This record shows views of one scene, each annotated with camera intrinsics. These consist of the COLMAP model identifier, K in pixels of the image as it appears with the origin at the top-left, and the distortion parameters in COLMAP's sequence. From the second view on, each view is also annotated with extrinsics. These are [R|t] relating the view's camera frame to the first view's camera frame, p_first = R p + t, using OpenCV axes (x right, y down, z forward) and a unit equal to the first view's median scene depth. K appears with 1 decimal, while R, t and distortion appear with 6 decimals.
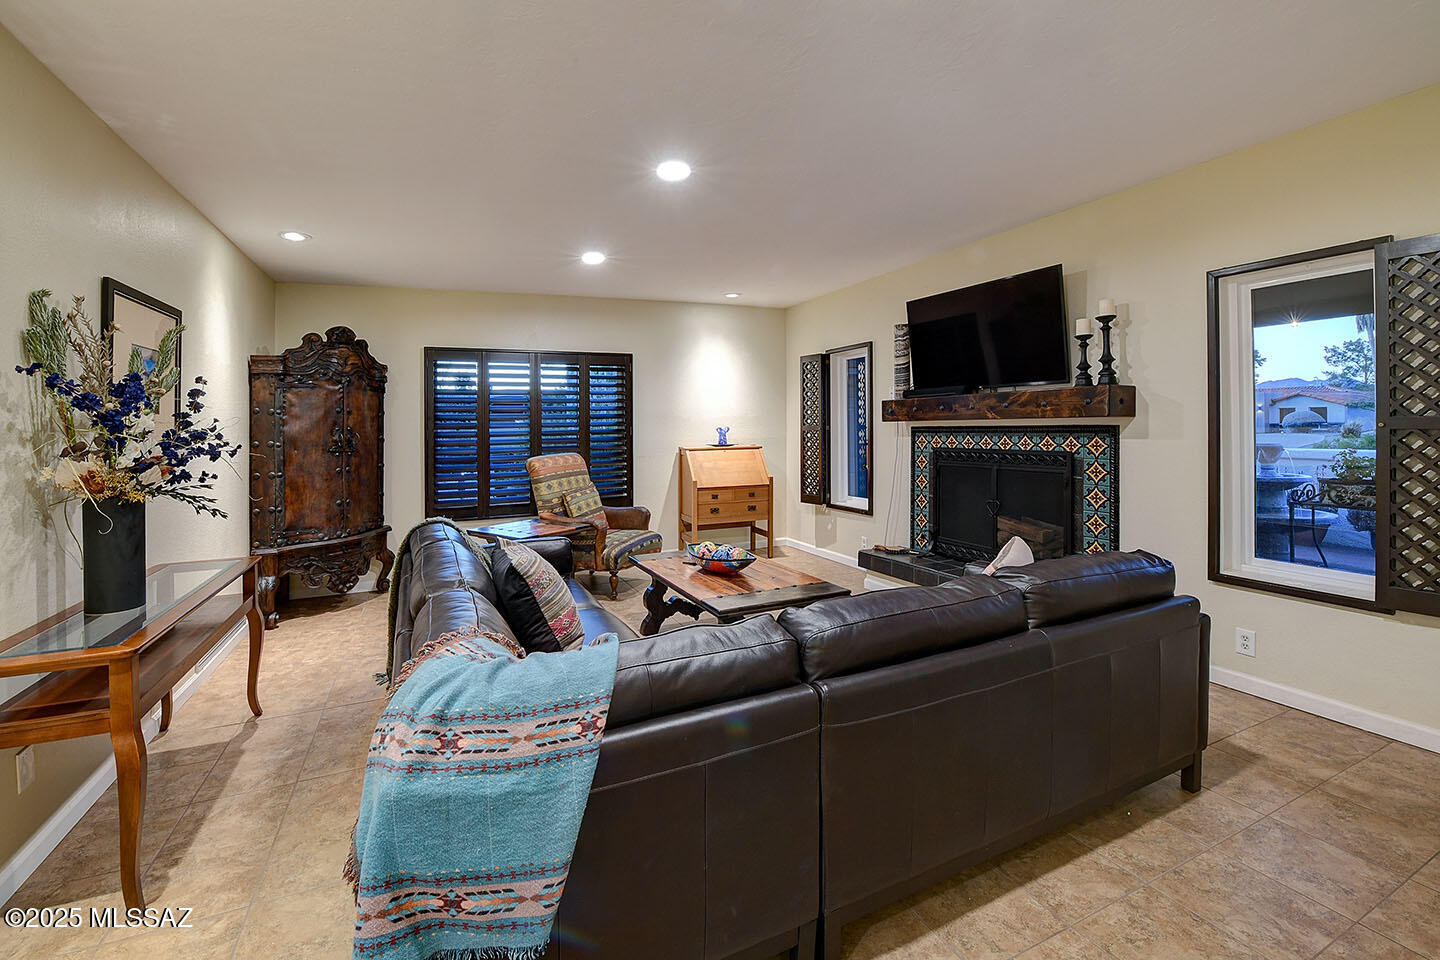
lens RADIAL K [[601.6, 0, 725.0], [0, 601.6, 426.0], [0, 0, 1]] dist [-0.003178, -0.008144]
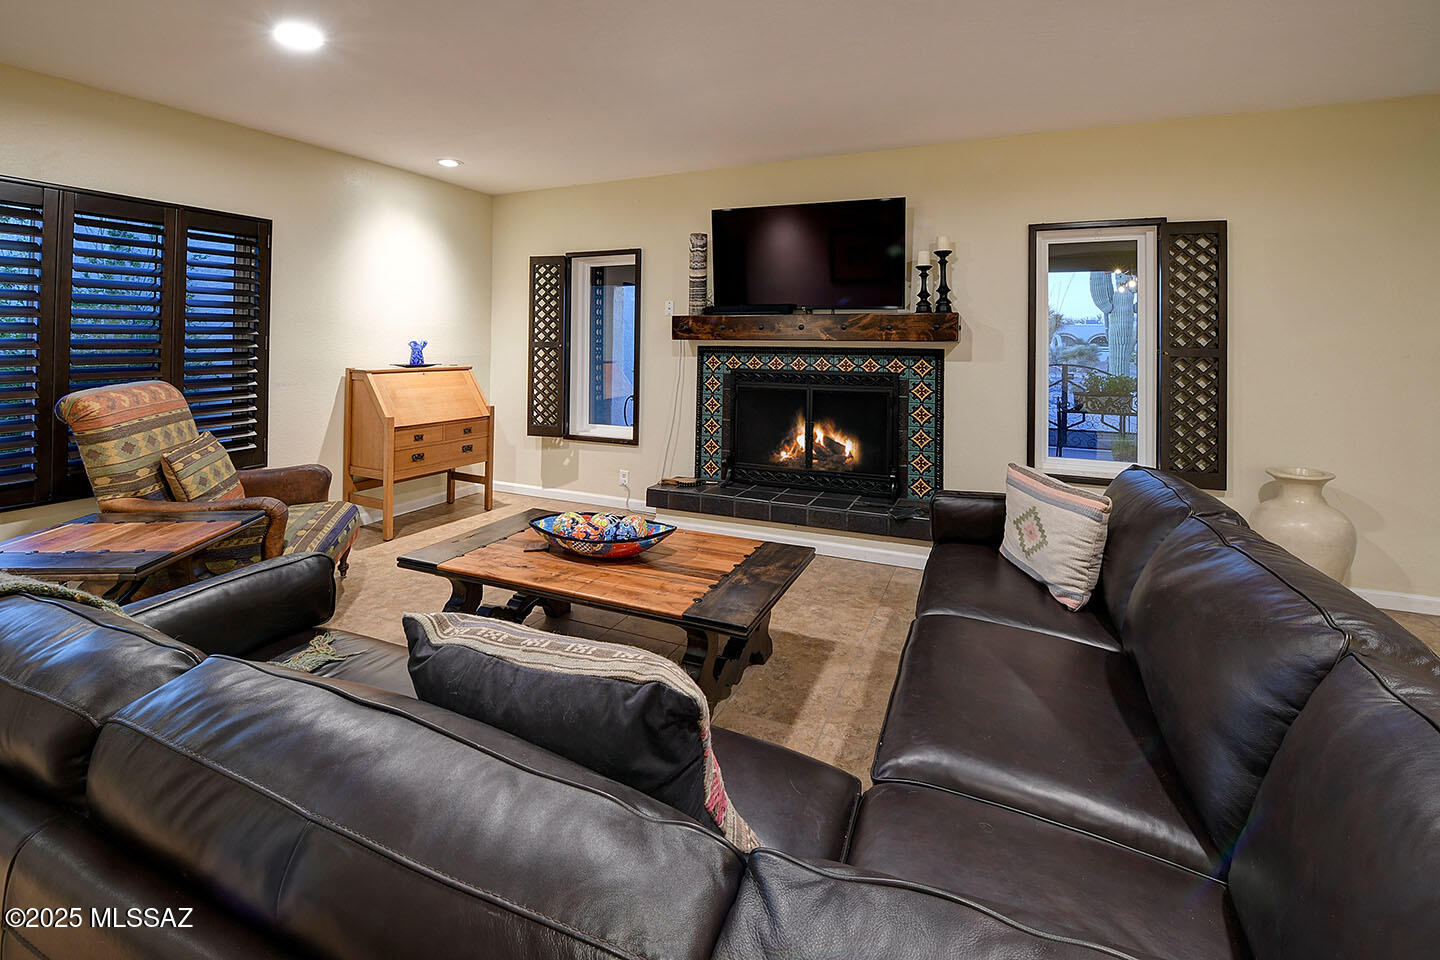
lens RADIAL K [[581.2, 0, 722.1], [0, 581.2, 342.1], [0, 0, 1]] dist [-0.001227, -0.007188]
pose [[0.751670, 0.023257, 0.659130, -0.248557], [-0.021962, 0.999706, -0.010229, 0.003745], [-0.659174, -0.006787, 0.751960, 0.300356]]
